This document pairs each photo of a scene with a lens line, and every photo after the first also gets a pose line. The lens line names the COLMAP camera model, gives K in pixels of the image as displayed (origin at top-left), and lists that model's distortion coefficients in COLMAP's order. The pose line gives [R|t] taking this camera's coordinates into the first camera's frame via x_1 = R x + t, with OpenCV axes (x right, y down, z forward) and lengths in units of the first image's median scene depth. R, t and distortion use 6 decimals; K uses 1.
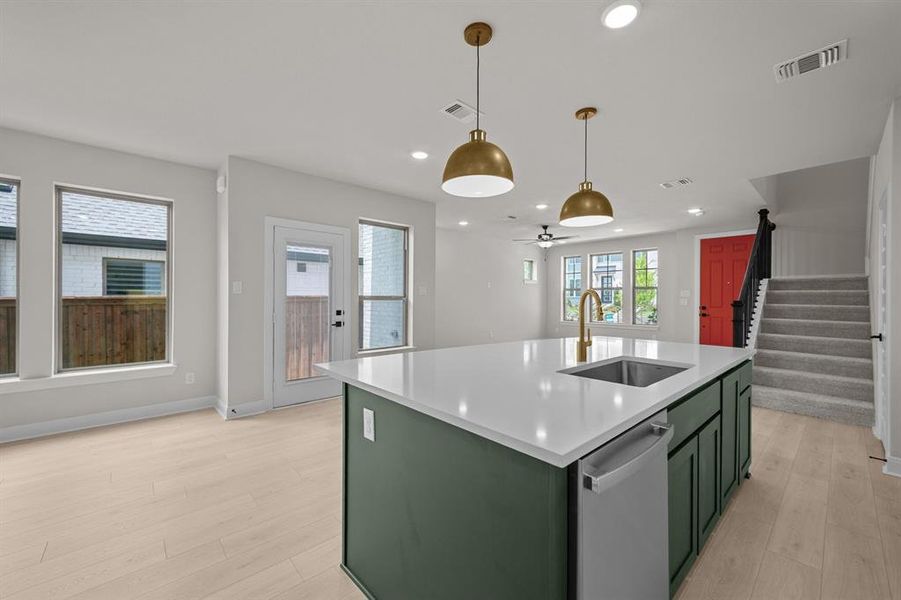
lens RADIAL K [[353.5, 0, 451.4], [0, 353.5, 297.3], [0, 0, 1]] dist [-0.000512, -0.000036]
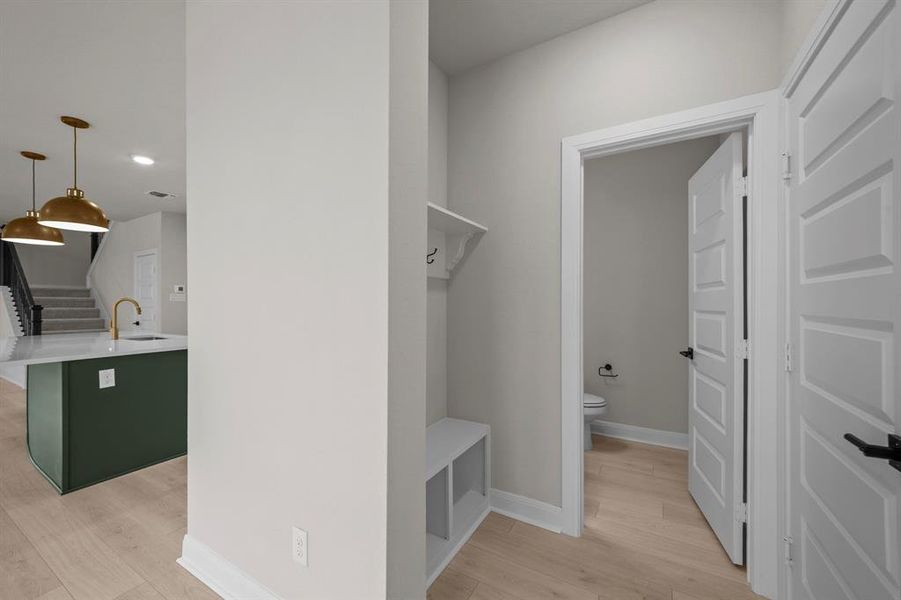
lens RADIAL K [[353.5, 0, 451.4], [0, 353.5, 297.3], [0, 0, 1]] dist [-0.000512, -0.000036]
pose [[-0.311618, 0.010390, 0.950151, -0.739360], [0.002420, 0.999946, -0.010141, -0.001989], [-0.950204, -0.000861, -0.311626, -0.010105]]
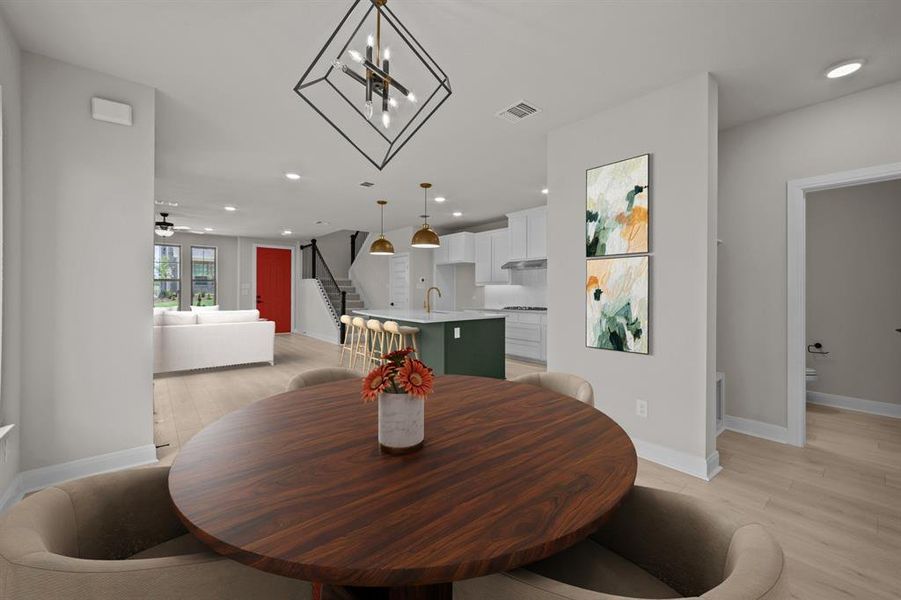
lens RADIAL K [[357.6, 0, 456.7], [0, 357.6, 285.9], [0, 0, 1]] dist [0.000155, -0.000198]
pose [[0.016104, 0.010176, 0.999819, -1.017141], [-0.003075, 0.999944, -0.010128, -0.001223], [-0.999866, -0.002912, 0.016134, 0.301625]]
